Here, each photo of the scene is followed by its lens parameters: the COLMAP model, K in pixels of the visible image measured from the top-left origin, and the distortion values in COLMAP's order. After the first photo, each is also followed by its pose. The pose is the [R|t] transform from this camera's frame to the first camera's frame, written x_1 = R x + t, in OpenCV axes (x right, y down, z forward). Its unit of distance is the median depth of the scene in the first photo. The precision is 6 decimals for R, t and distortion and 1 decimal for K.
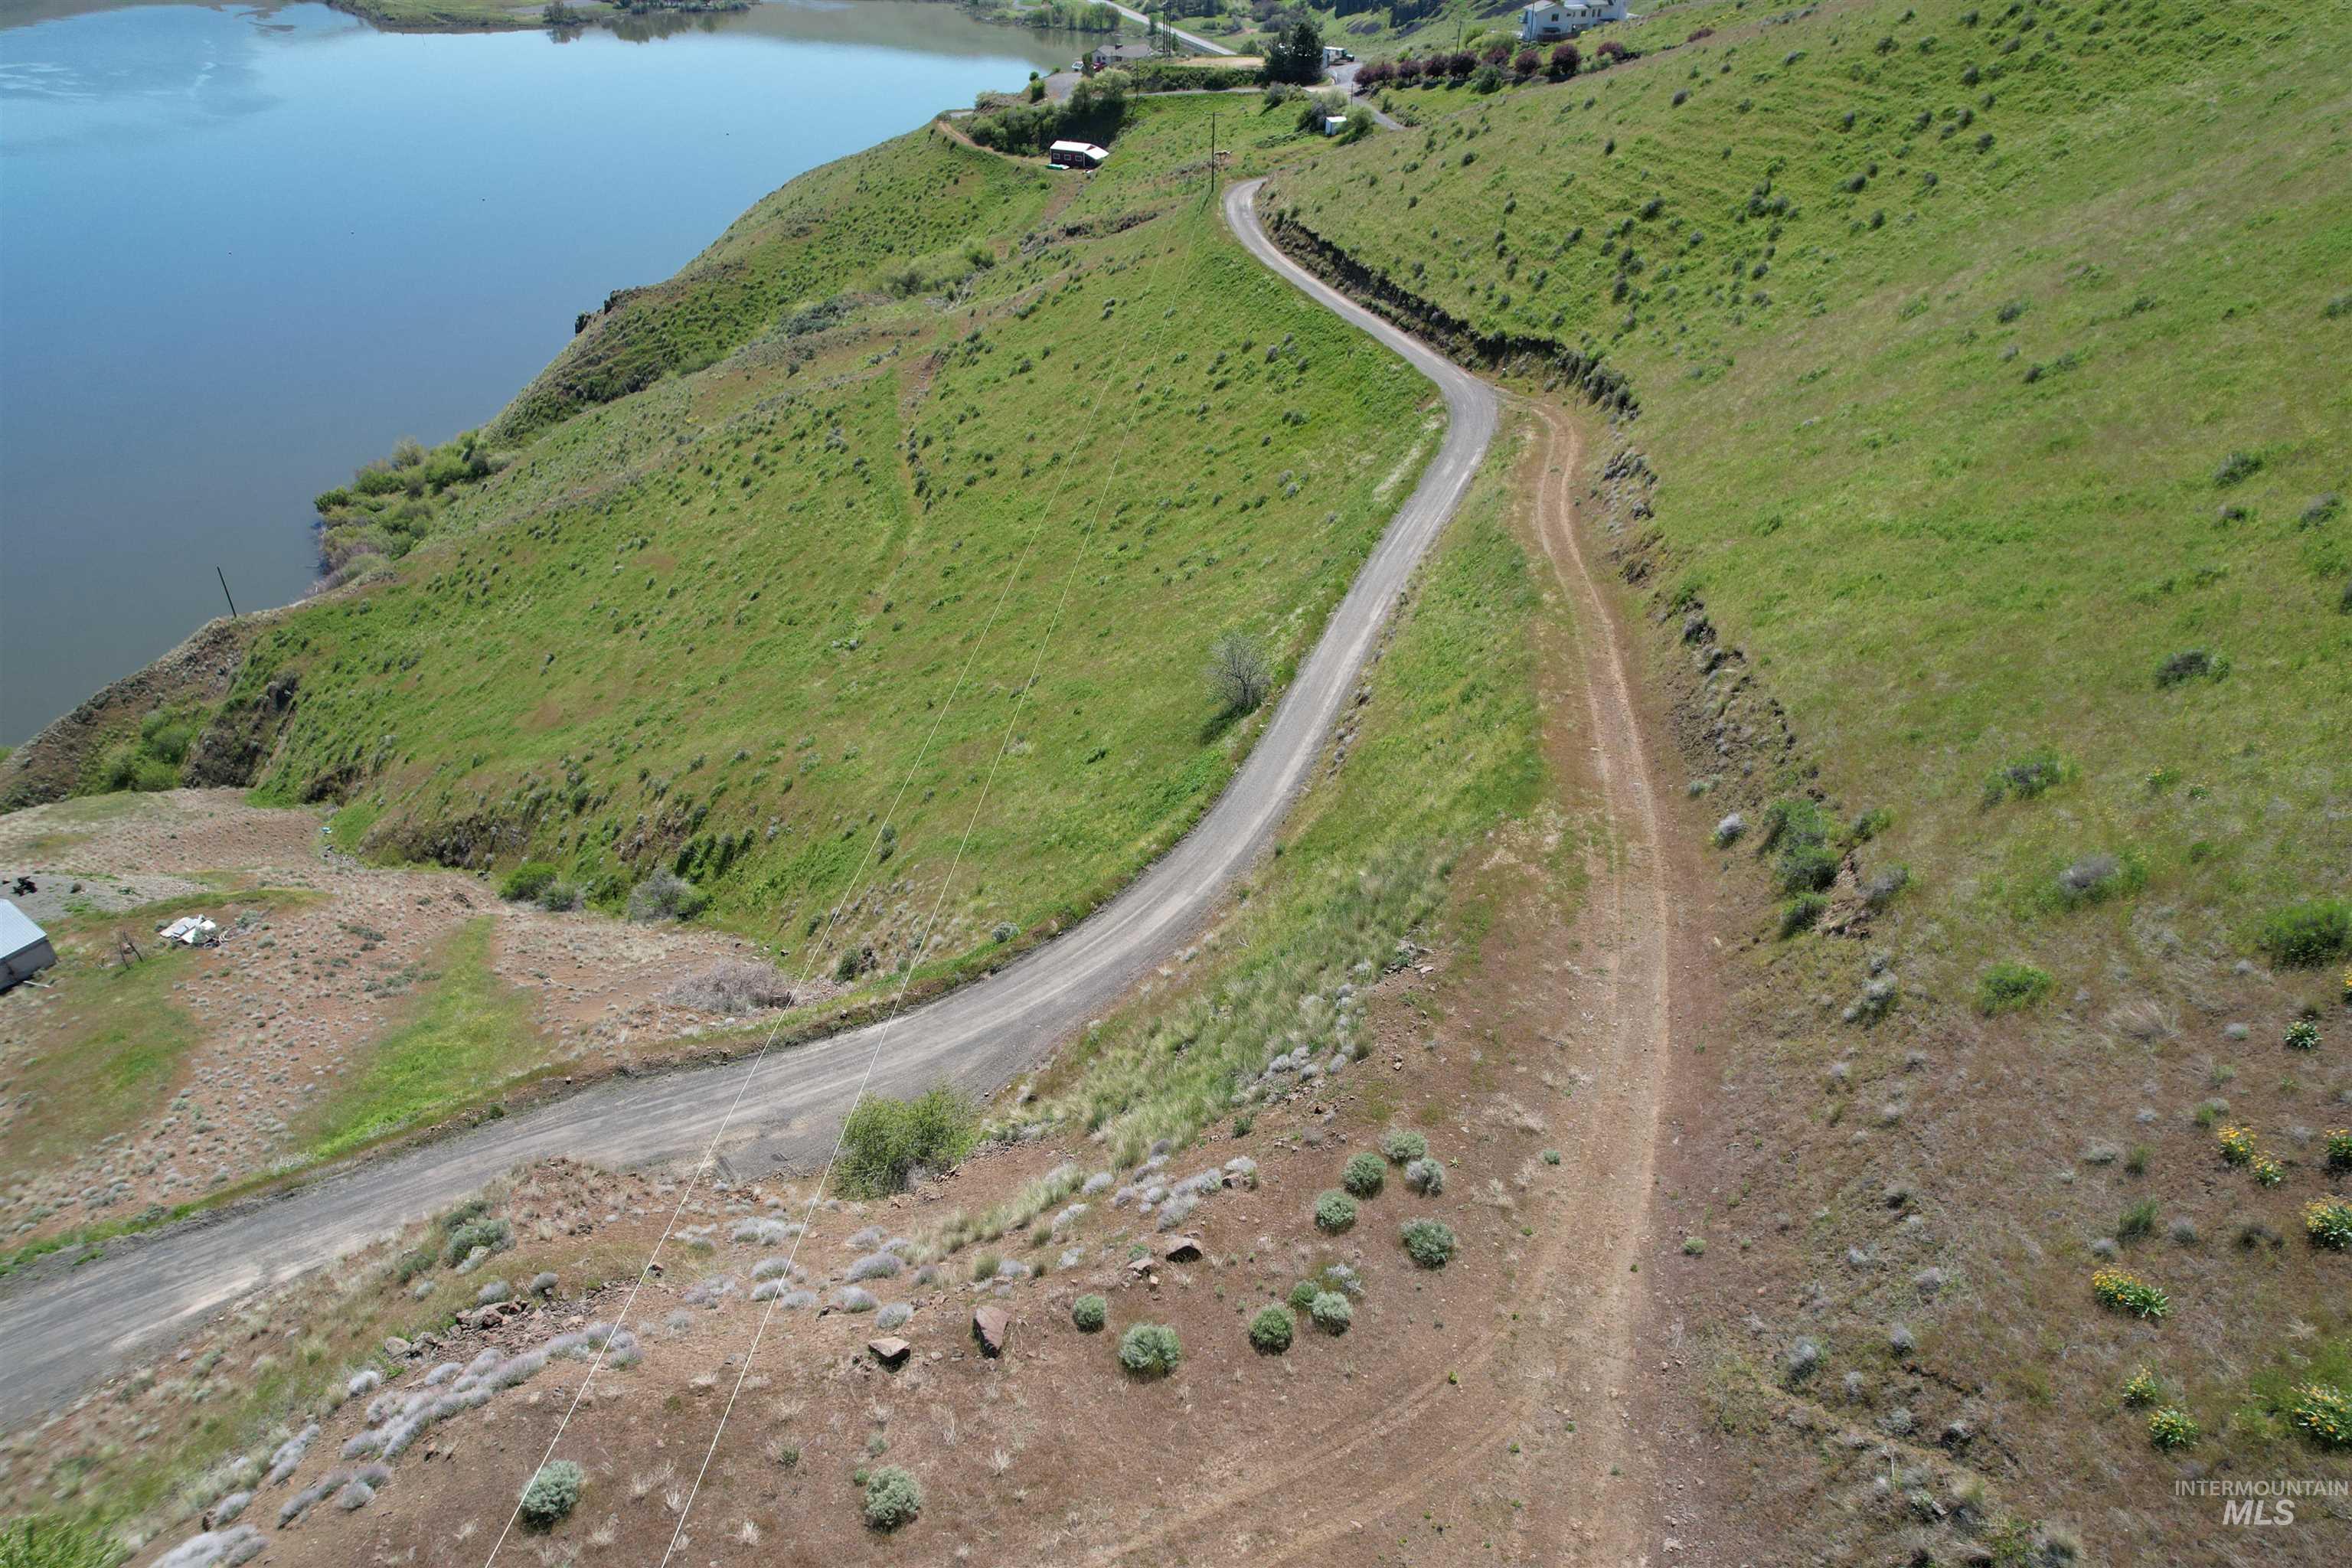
lens RADIAL K [[1511.8, 0, 1170.0], [0, 1511.8, 841.4], [0, 0, 1]] dist [-0.085786, 0.077528]
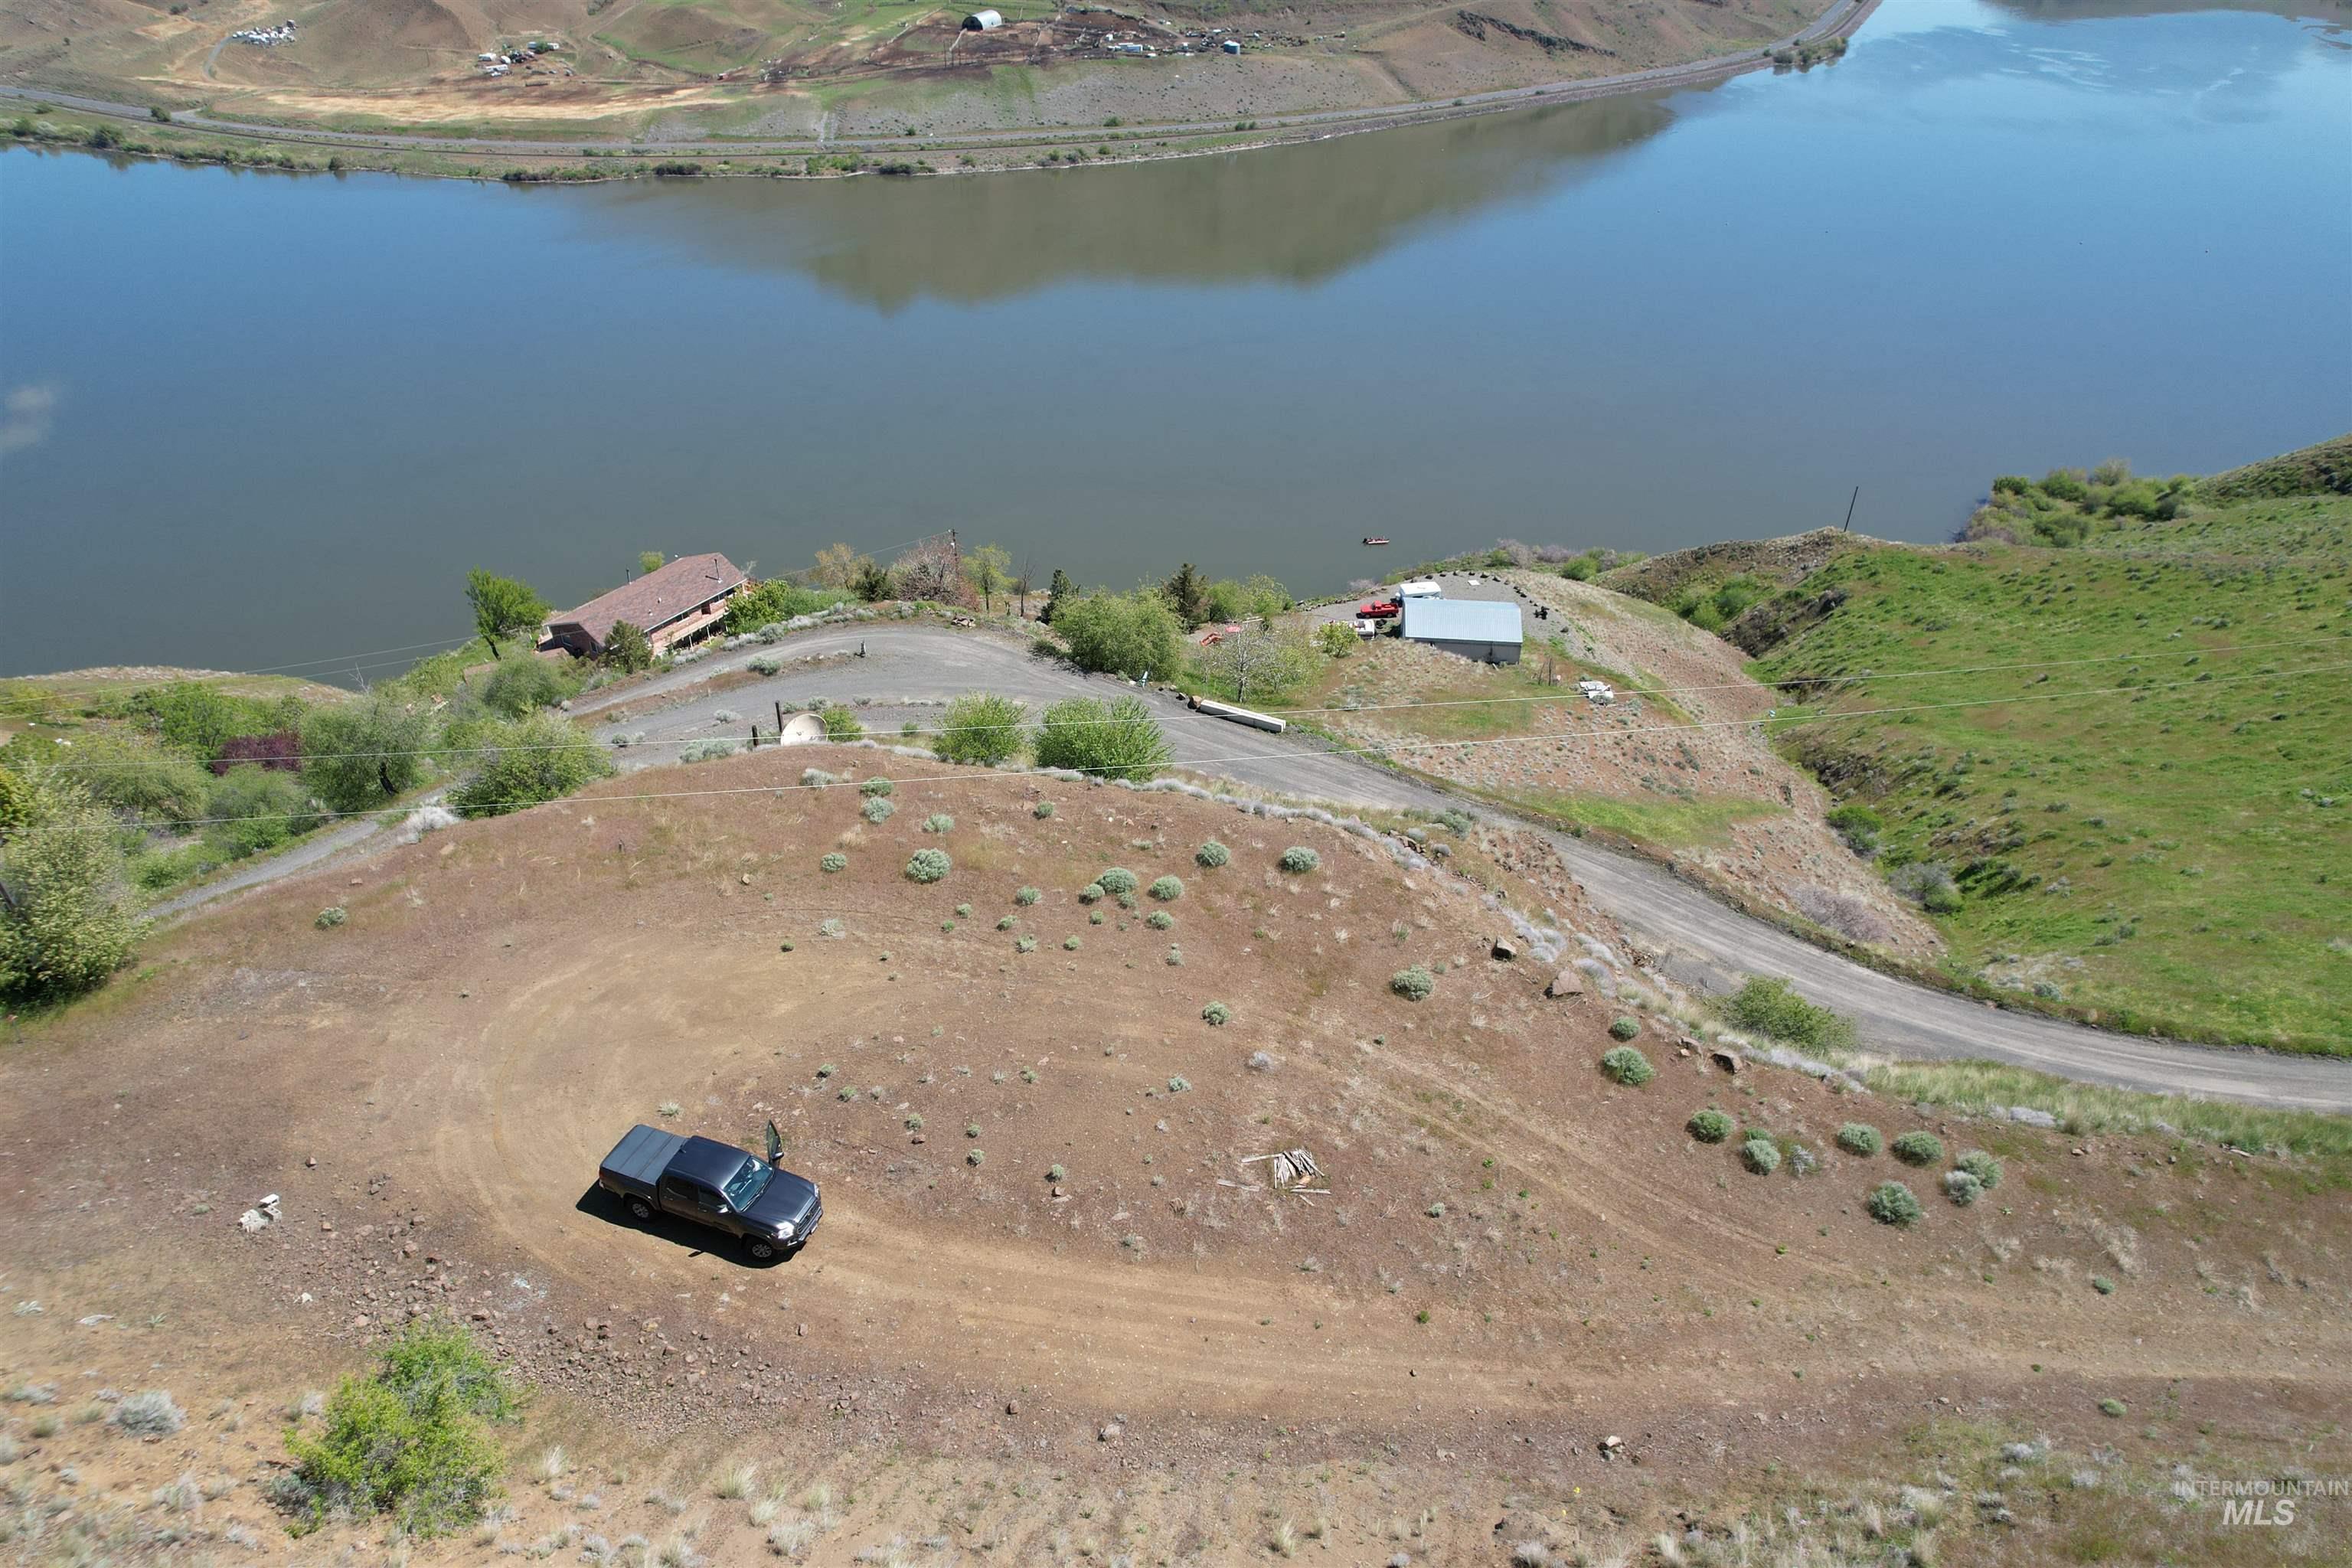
lens RADIAL K [[1511.8, 0, 1170.0], [0, 1511.8, 841.4], [0, 0, 1]] dist [-0.085786, 0.077528]
pose [[0.432719, 0.517710, -0.738059, 0.159777], [-0.519802, 0.812167, 0.264937, 0.011052], [0.736587, 0.269001, 0.620546, -0.032965]]
